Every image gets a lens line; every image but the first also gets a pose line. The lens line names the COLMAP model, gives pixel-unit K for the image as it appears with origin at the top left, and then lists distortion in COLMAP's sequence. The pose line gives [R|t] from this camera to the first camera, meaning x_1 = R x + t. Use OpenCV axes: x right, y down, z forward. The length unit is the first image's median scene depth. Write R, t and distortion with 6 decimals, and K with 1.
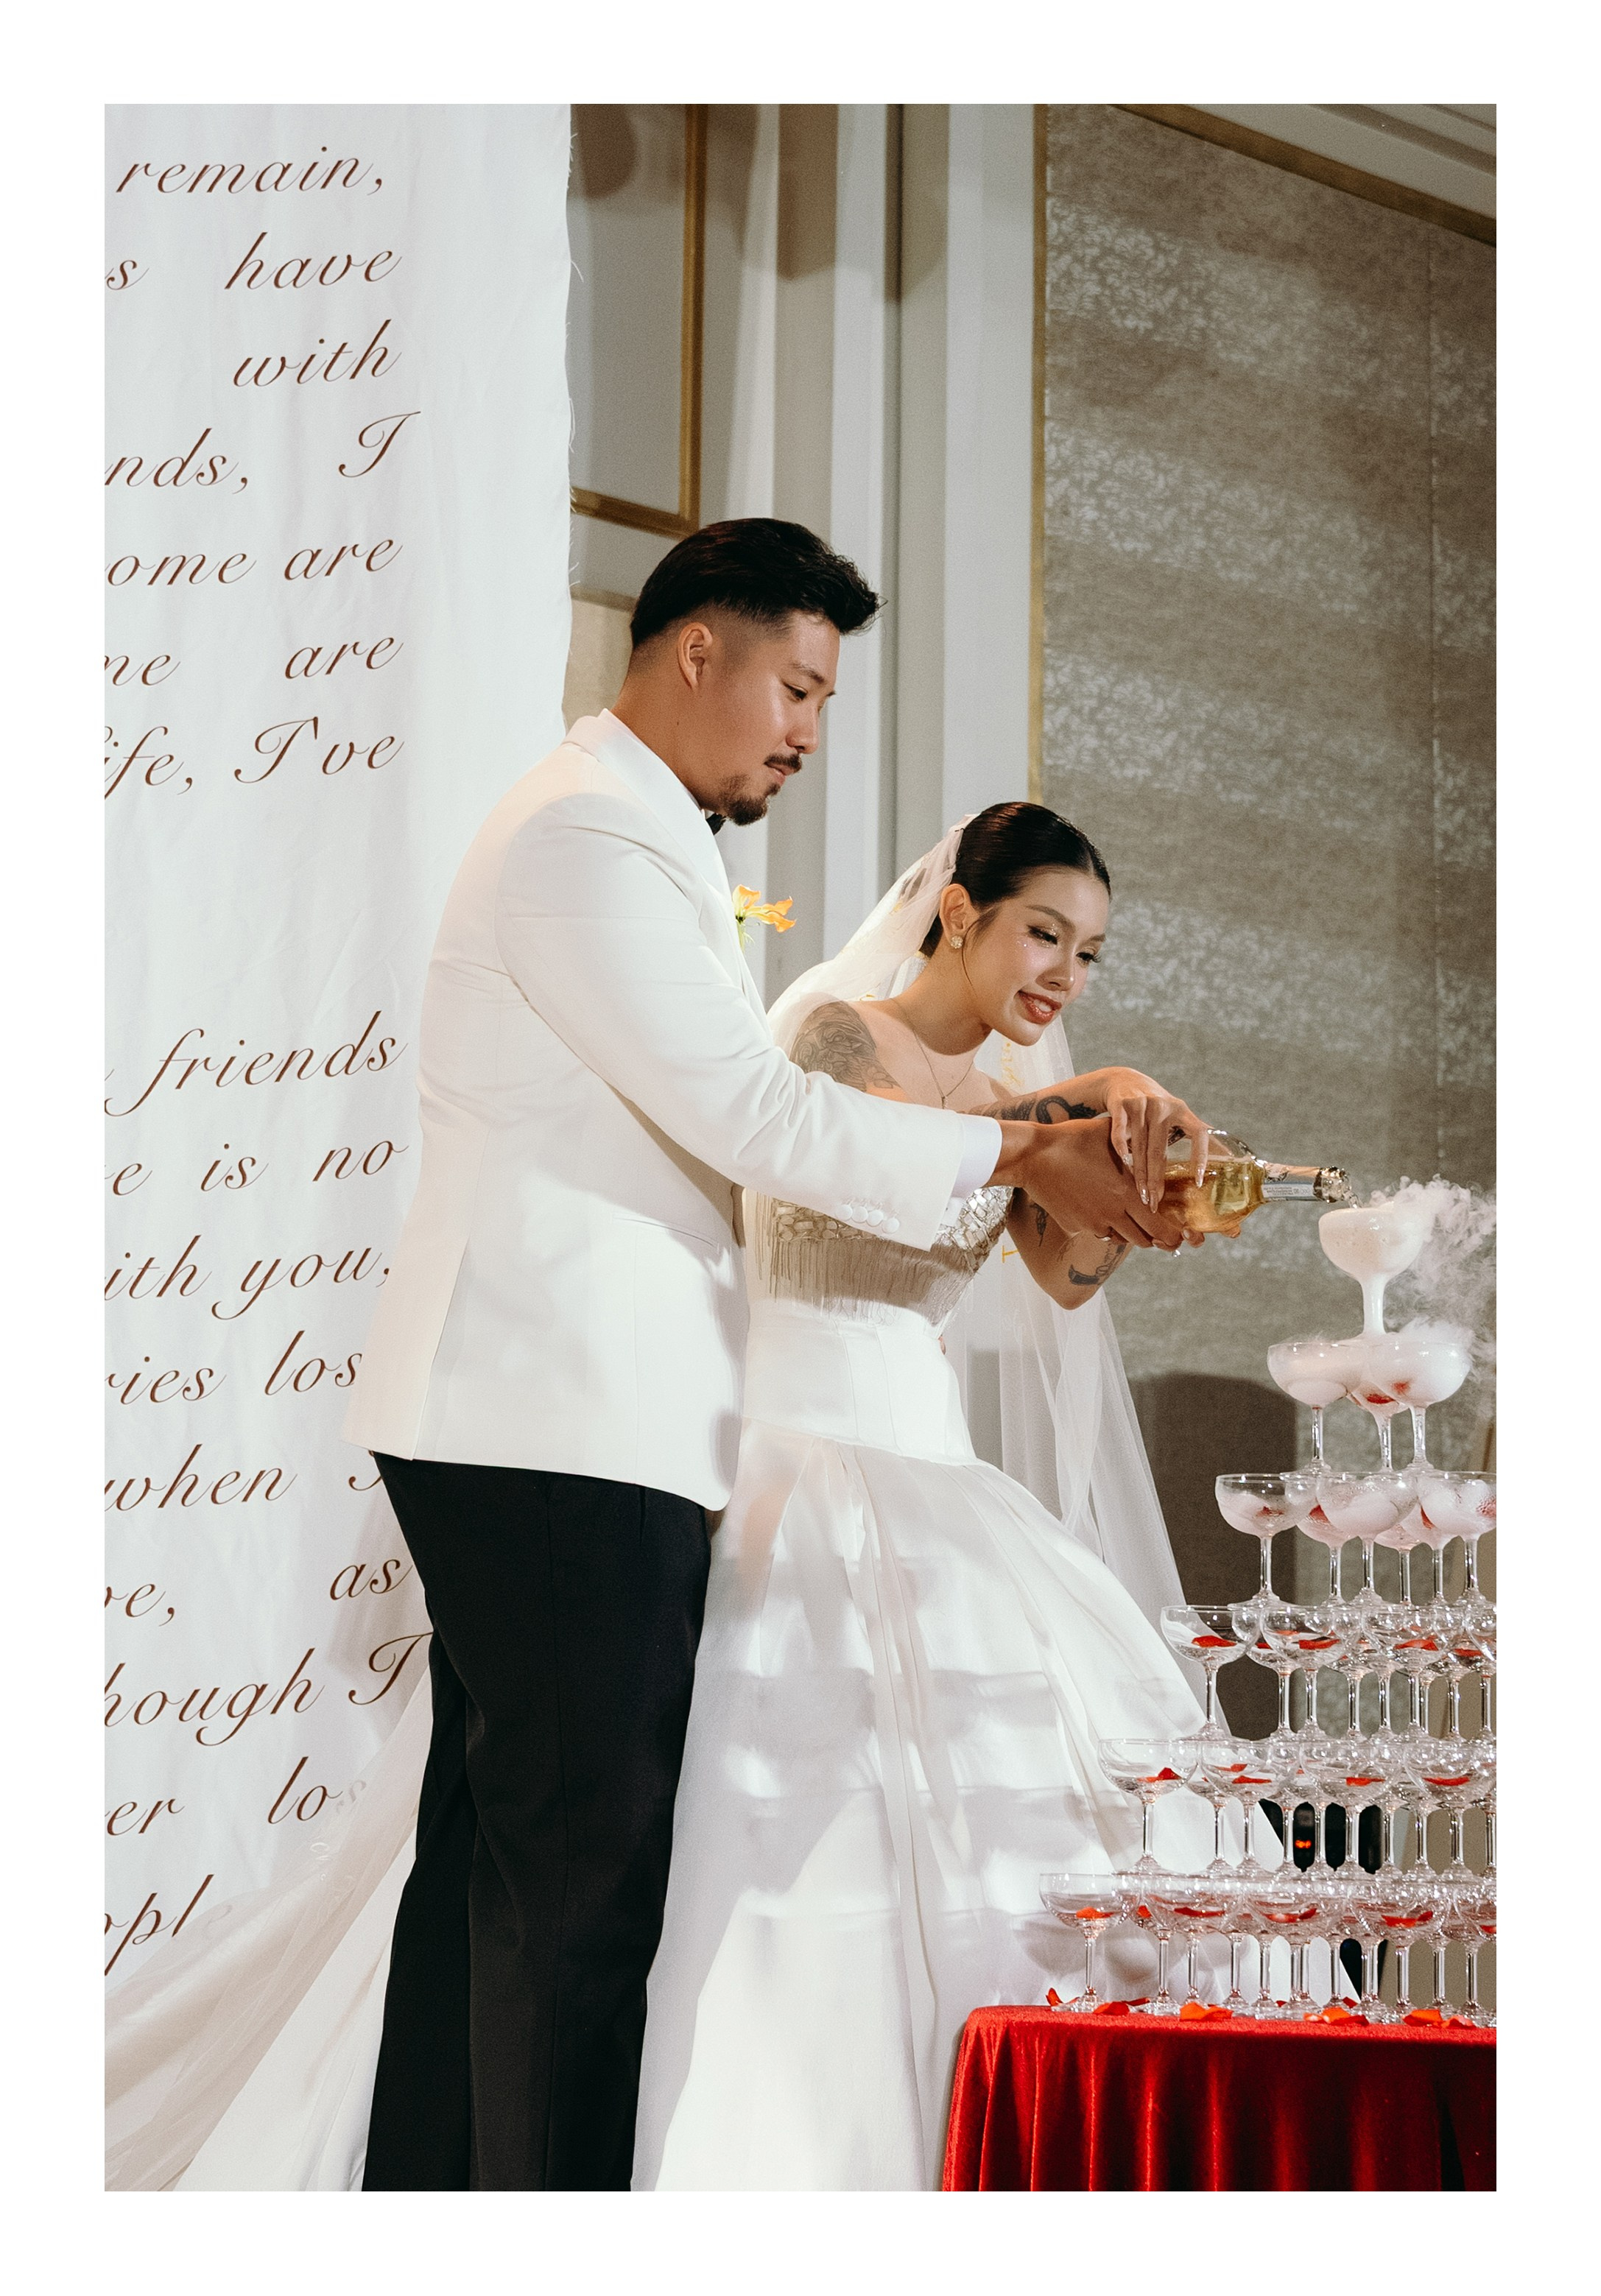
lens RADIAL K [[4948.7, 0, 584.2], [0, 4948.7, 967.8], [0, 0, 1]] dist [0.010062, 0.083868]
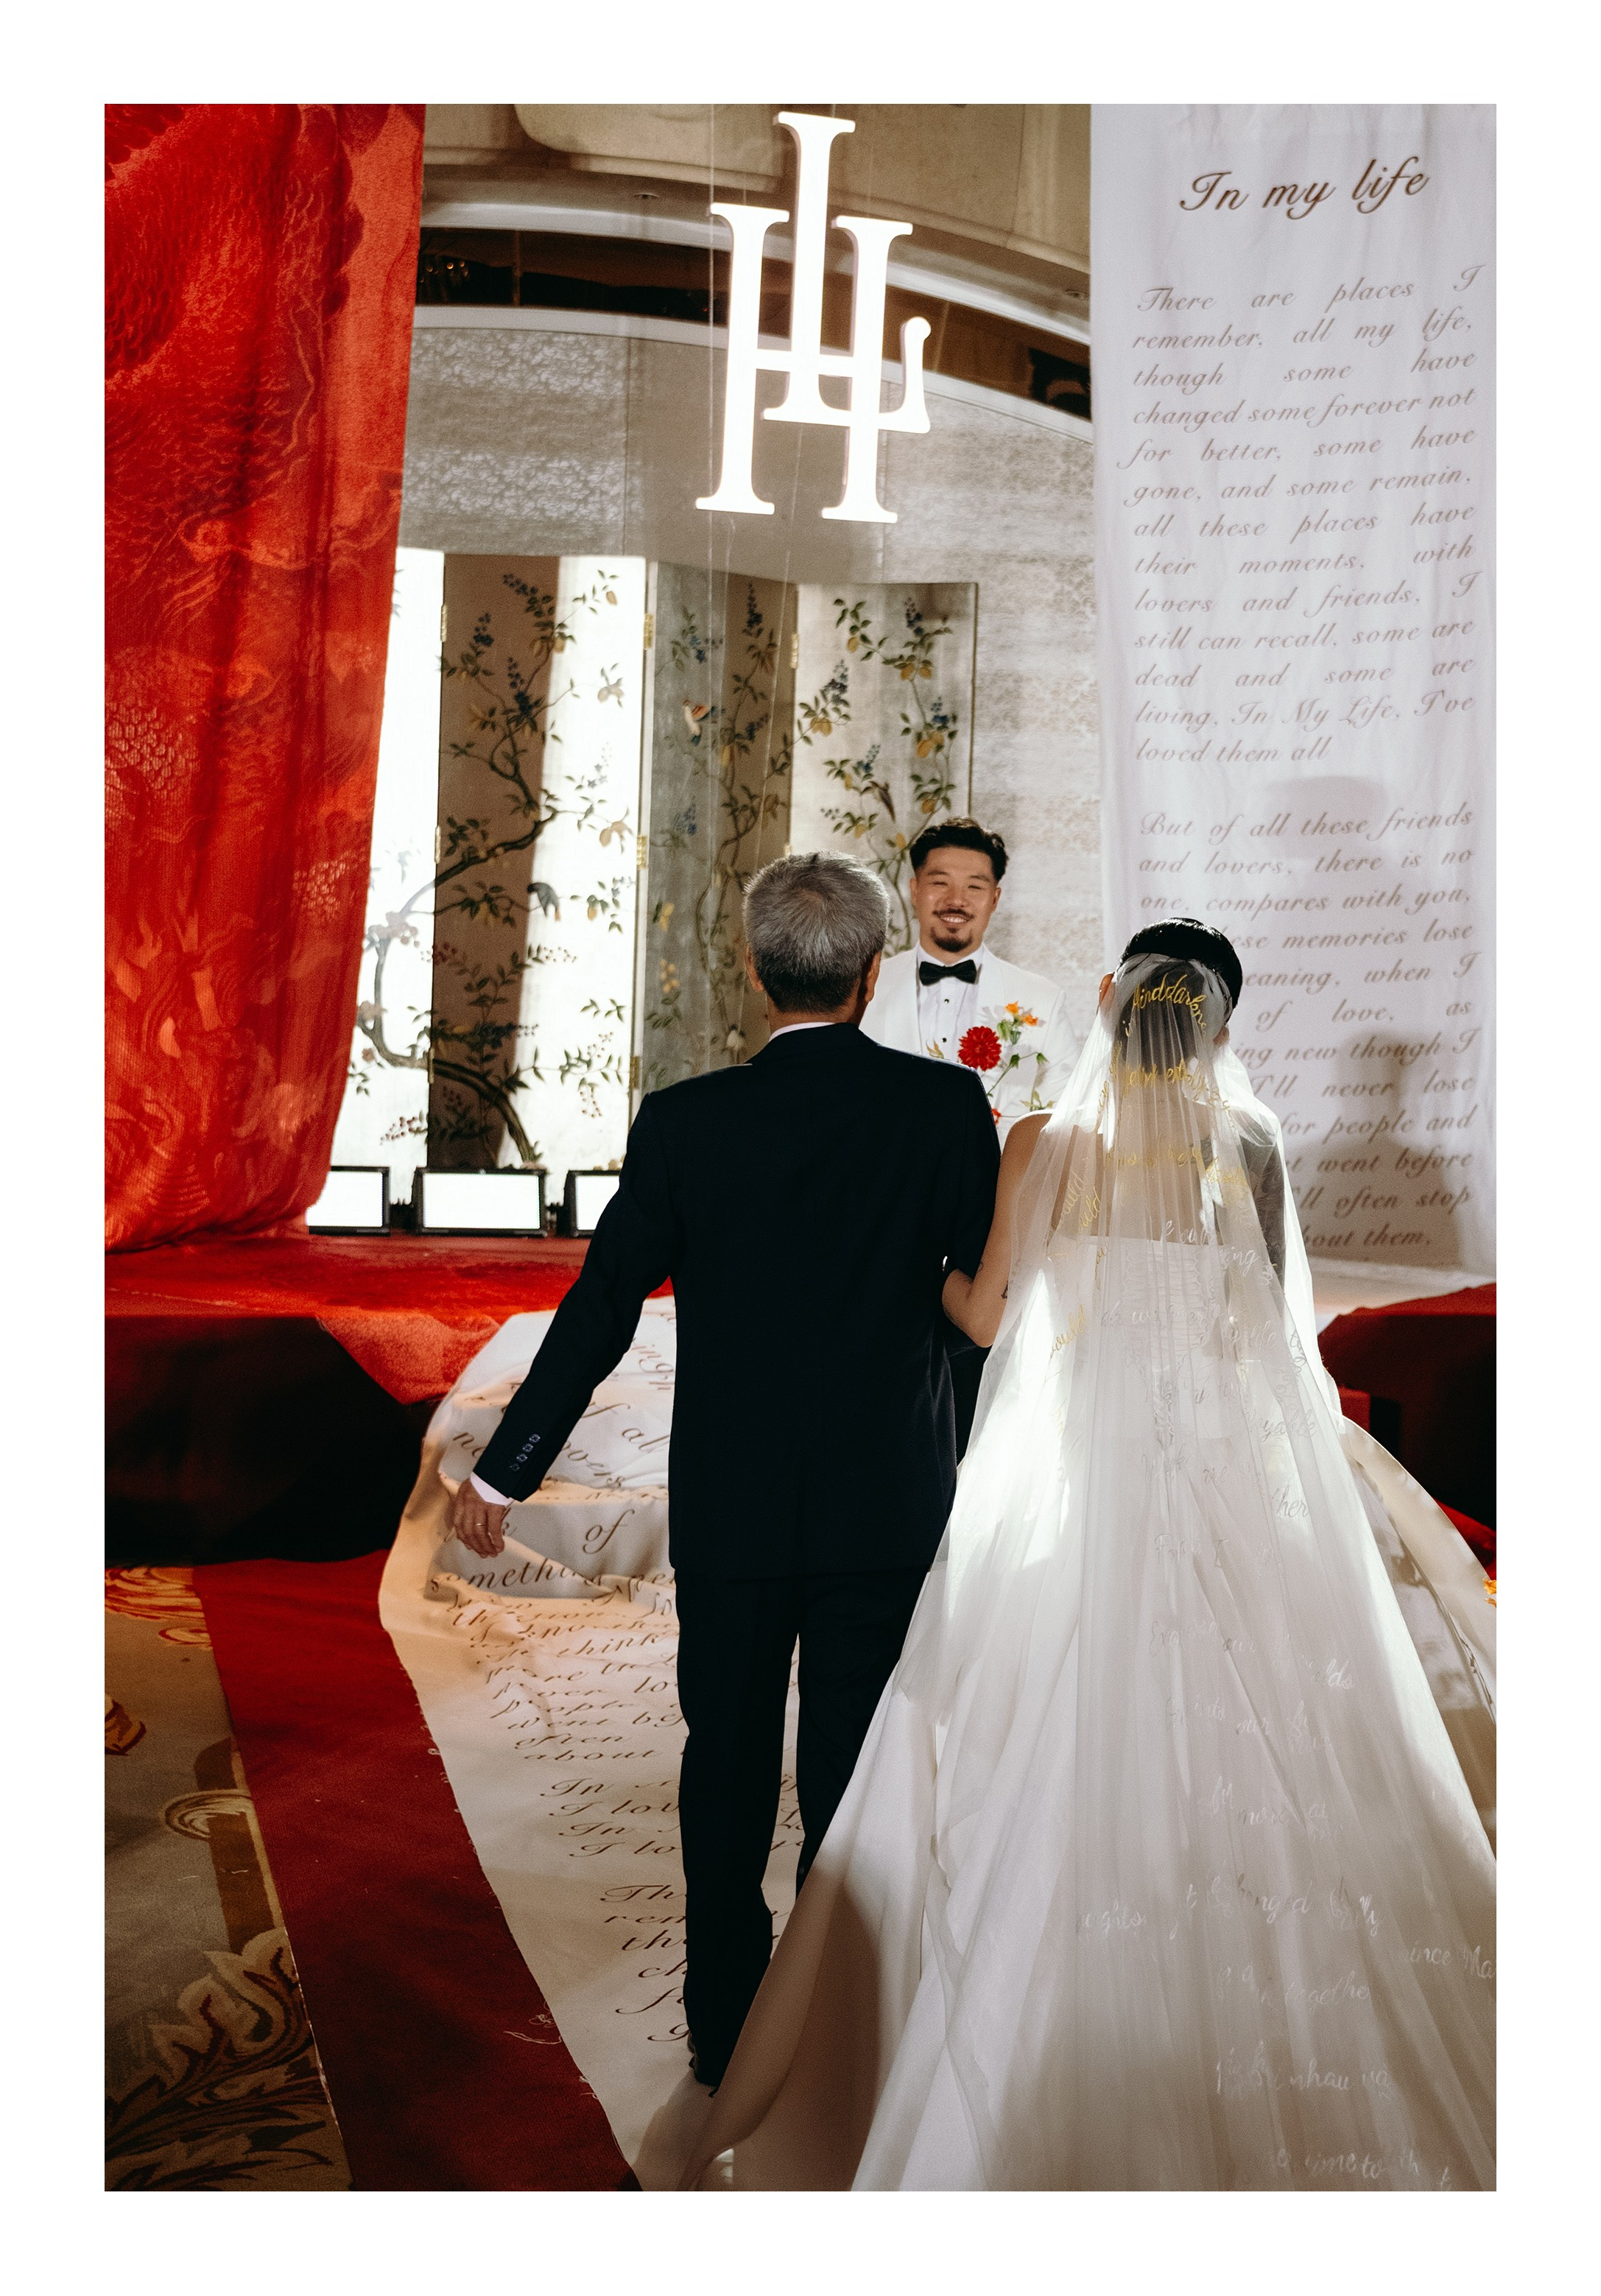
lens RADIAL K [[3193.6, 0, 1038.4], [0, 3193.6, 1062.5], [0, 0, 1]] dist [0.016587, 0.020000]
pose [[0.929225, 0.016235, -0.369158, 0.387948], [0.061132, 0.978514, 0.196910, -0.208667], [0.364423, -0.205541, 0.908267, -0.707623]]
